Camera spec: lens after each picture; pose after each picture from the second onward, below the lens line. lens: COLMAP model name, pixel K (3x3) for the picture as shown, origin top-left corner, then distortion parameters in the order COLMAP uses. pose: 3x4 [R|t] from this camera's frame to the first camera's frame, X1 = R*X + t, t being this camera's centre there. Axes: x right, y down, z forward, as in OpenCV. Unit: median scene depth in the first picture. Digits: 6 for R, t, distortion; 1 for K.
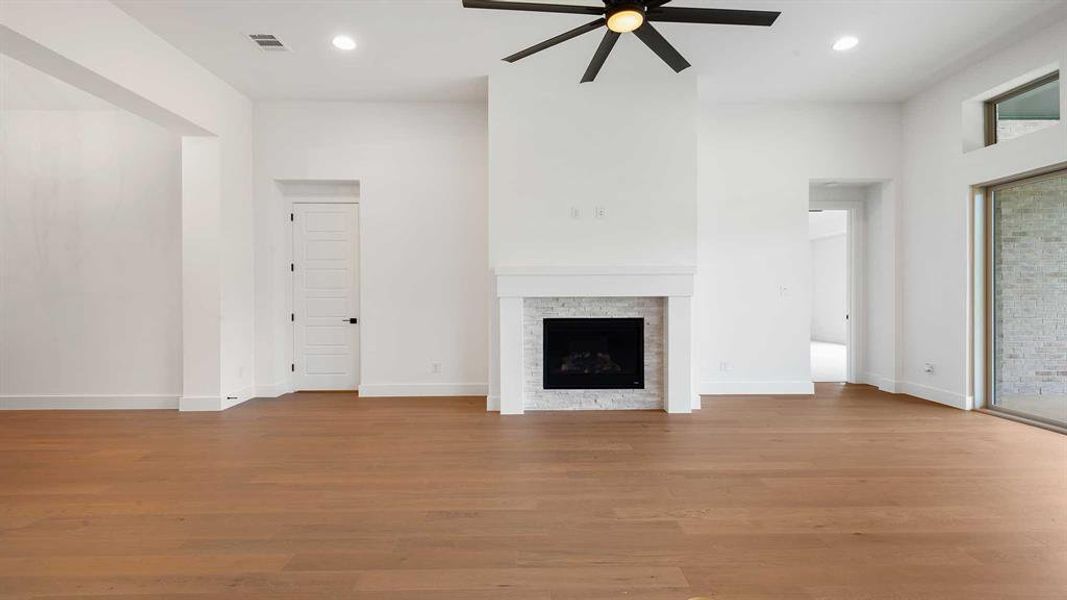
lens RADIAL K [[467.6, 0, 533.5], [0, 467.6, 300.0], [0, 0, 1]] dist [0.009888, 0.000112]
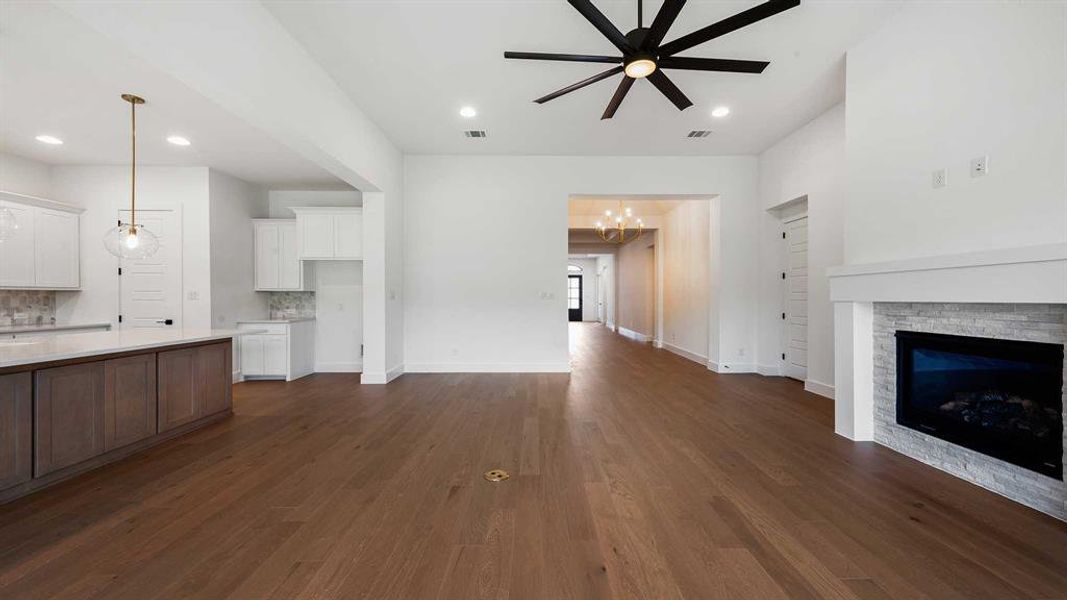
lens RADIAL K [[417.8, 0, 533.5], [0, 417.8, 300.0], [0, 0, 1]] dist [-0.000649, -0.000123]
pose [[-0.016775, 0.010266, -0.999807, 0.709425], [-0.015712, 0.999821, 0.010530, -0.007213], [0.999736, 0.015885, -0.016610, 0.421061]]
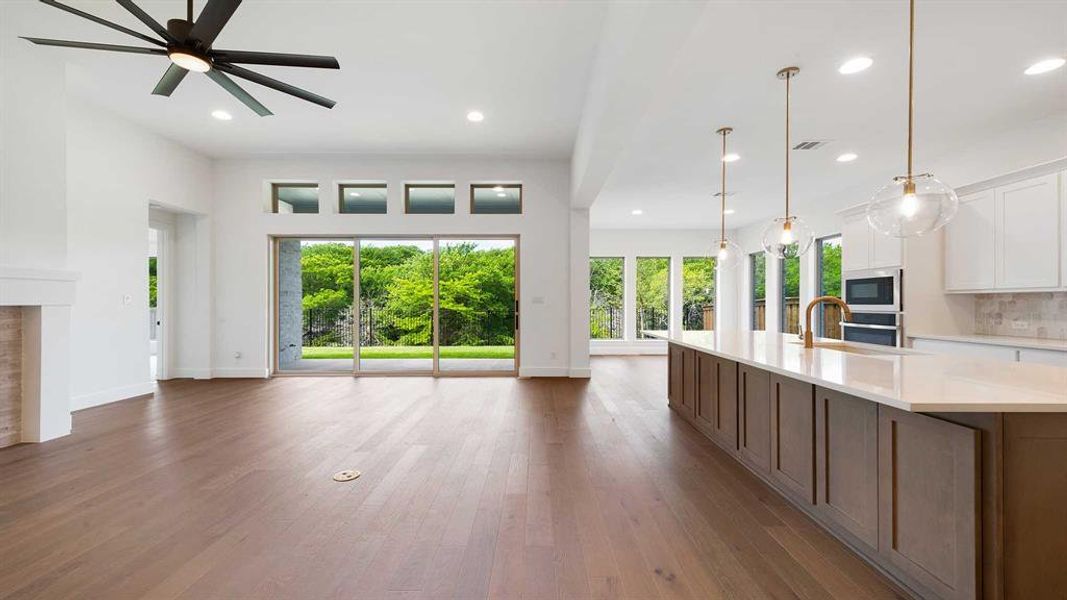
lens RADIAL K [[417.8, 0, 533.5], [0, 417.8, 300.0], [0, 0, 1]] dist [-0.000649, -0.000123]
pose [[0.021155, 0.008855, 0.999737, -0.450783], [0.014087, 0.999859, -0.009154, 0.002250], [-0.999677, 0.014277, 0.021027, 0.084961]]
